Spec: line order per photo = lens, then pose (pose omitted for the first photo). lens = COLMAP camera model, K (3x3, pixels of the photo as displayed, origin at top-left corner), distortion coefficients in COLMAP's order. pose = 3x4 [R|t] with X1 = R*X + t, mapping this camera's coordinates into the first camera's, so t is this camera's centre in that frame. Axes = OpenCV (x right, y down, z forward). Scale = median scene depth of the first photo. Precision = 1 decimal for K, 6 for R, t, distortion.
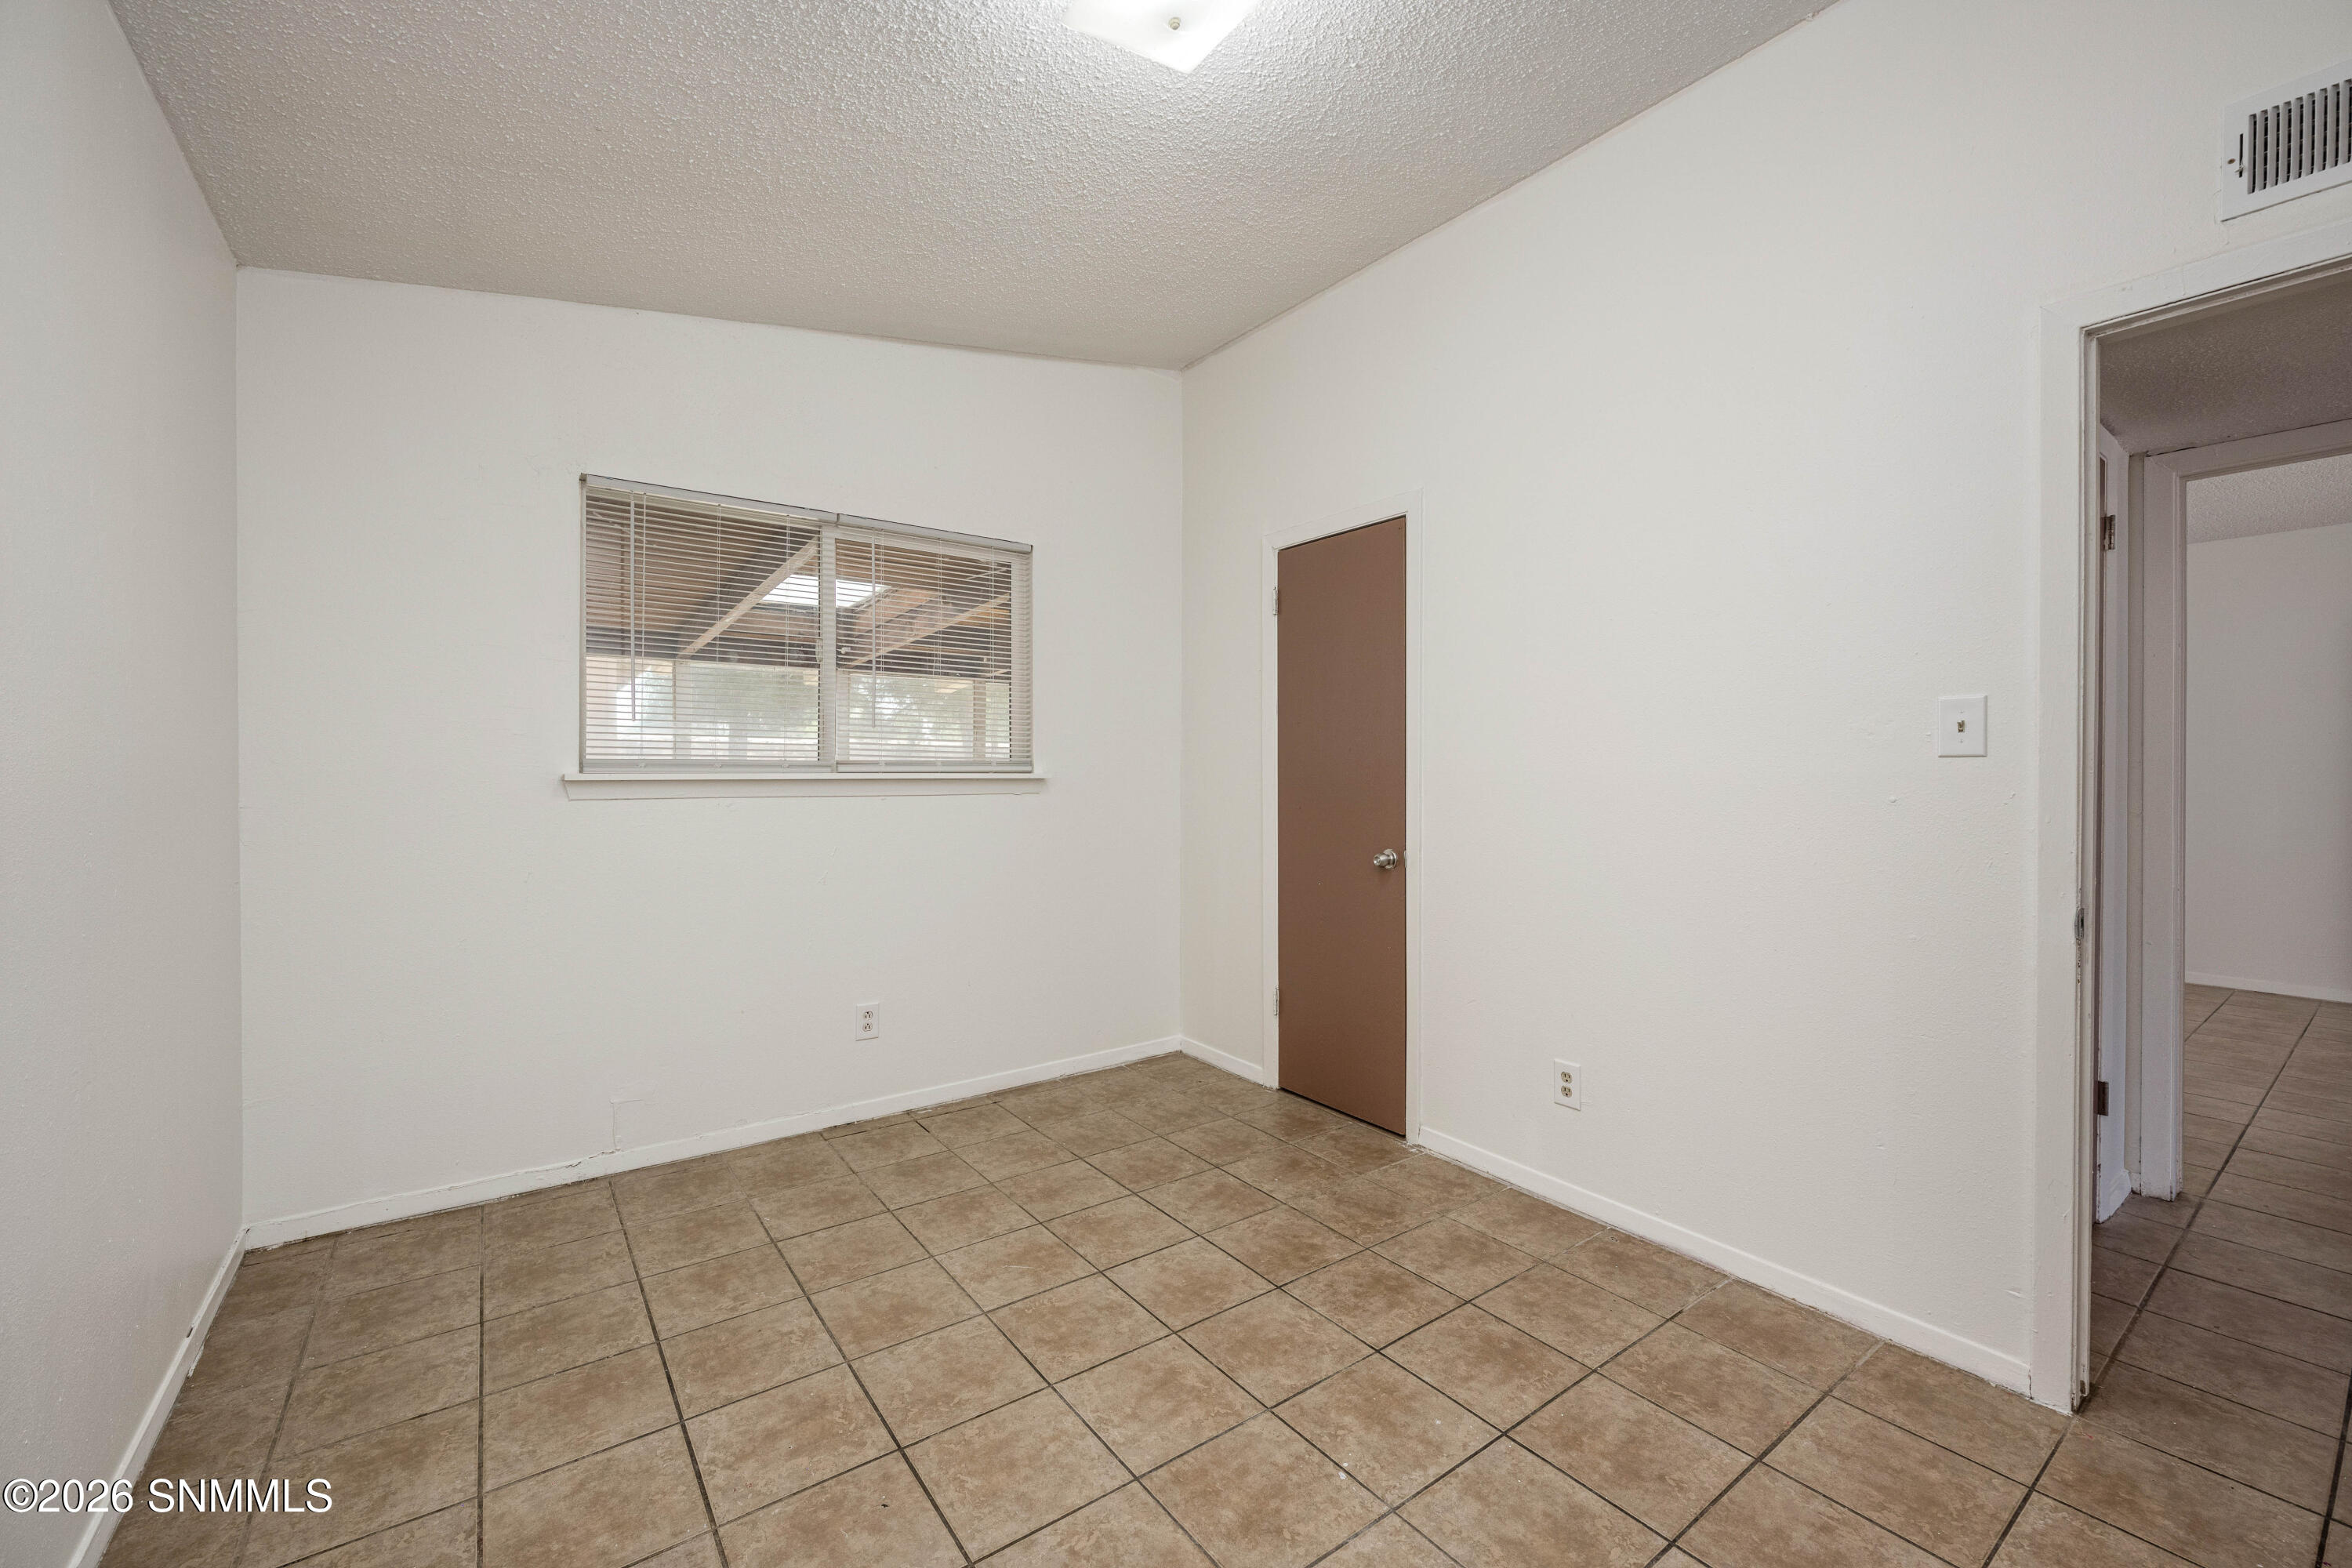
lens RADIAL K [[943.8, 0, 1177.2], [0, 943.8, 779.8], [0, 0, 1]] dist [-0.010027, 0.001338]
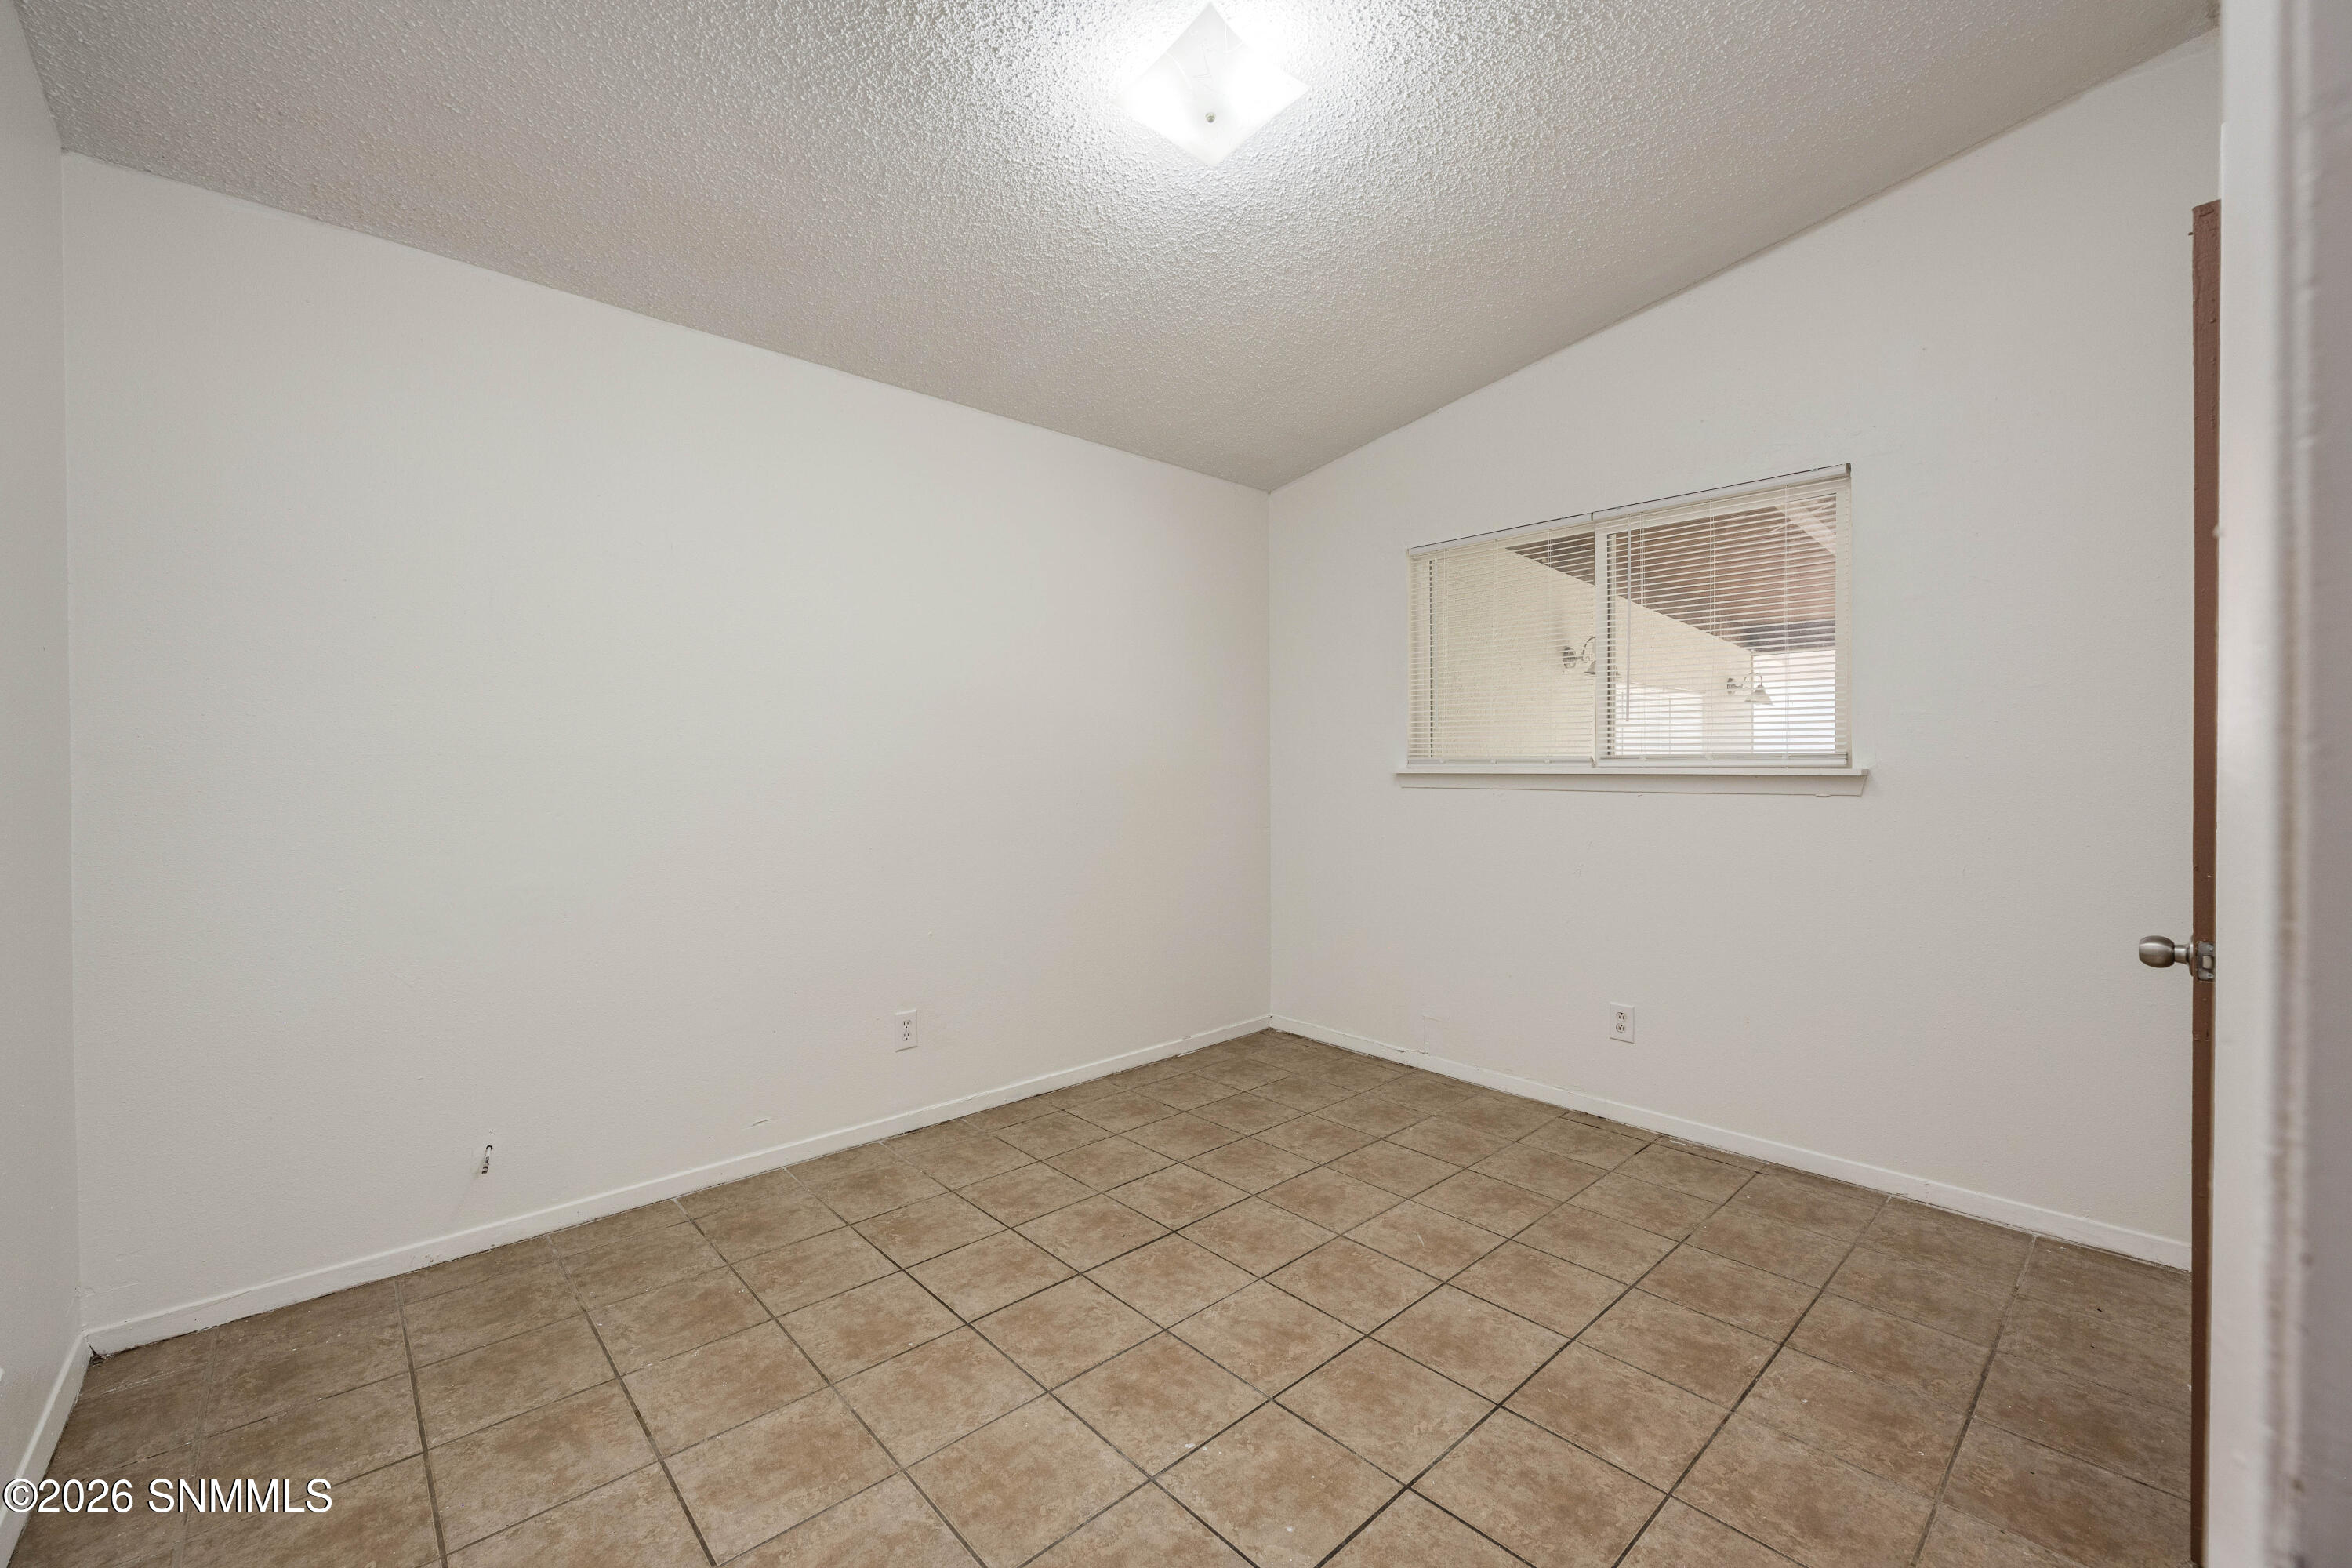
lens RADIAL K [[943.8, 0, 1159.5], [0, 943.8, 781.3], [0, 0, 1]] dist [-0.010027, 0.001338]
pose [[0.103628, 0.014604, -0.994509, 0.804562], [-0.007551, 0.999875, 0.013896, -0.004855], [0.994588, 0.006070, 0.103725, 0.575733]]
